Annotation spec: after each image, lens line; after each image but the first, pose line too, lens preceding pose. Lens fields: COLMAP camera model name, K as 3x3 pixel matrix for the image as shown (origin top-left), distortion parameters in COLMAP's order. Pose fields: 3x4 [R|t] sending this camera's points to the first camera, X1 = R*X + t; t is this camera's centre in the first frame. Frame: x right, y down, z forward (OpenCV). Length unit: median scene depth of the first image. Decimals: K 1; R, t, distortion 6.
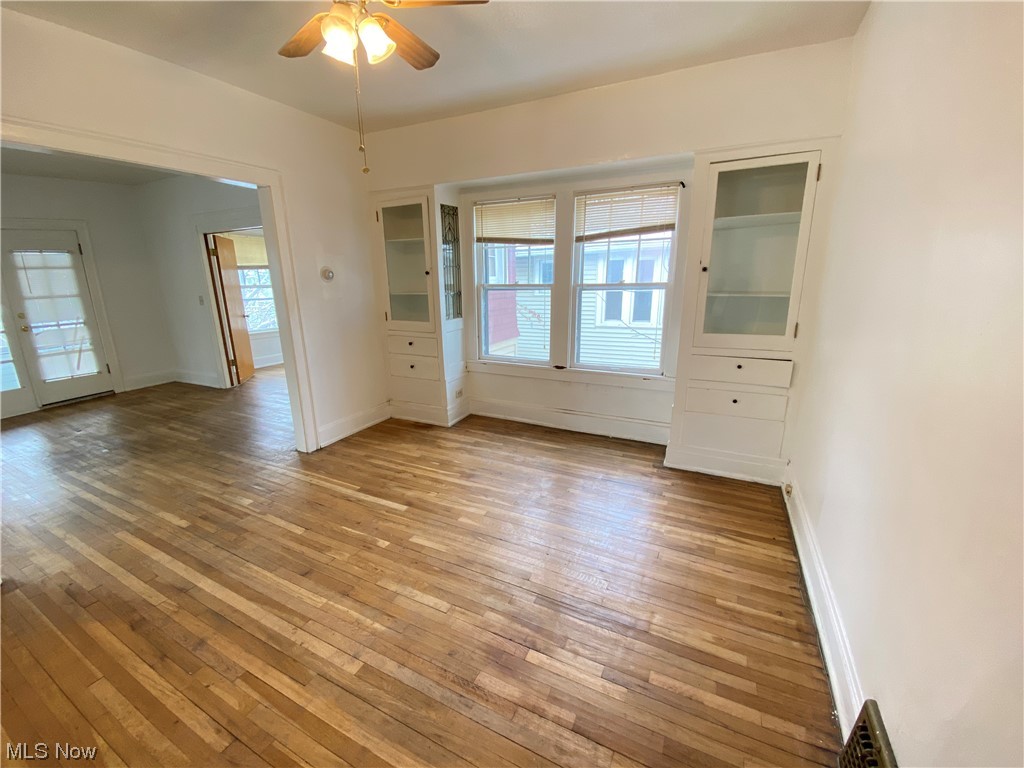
lens RADIAL K [[413.2, 0, 510.9], [0, 413.2, 382.0], [0, 0, 1]] dist [0.003006, -0.011330]
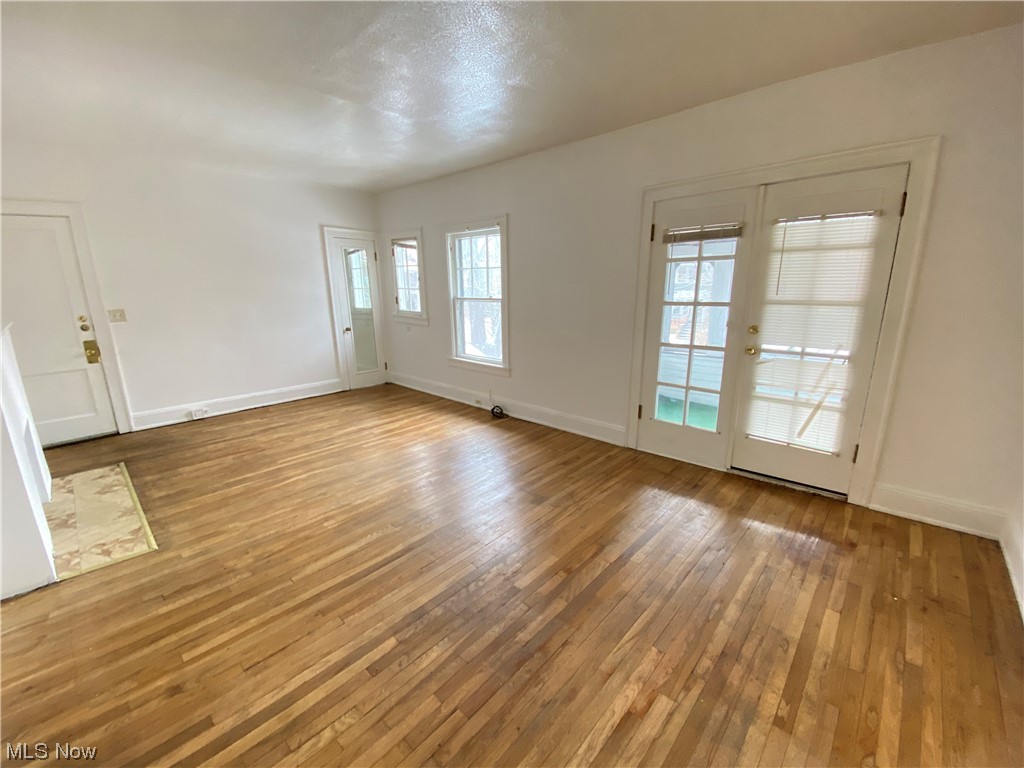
lens RADIAL K [[413.2, 0, 512.7], [0, 413.2, 383.2], [0, 0, 1]] dist [0.003006, -0.011330]
pose [[-0.279420, 0.237303, -0.930382, -0.465913], [-0.230273, 0.924137, 0.304868, -0.181654], [0.932147, 0.299429, -0.203578, 0.754002]]
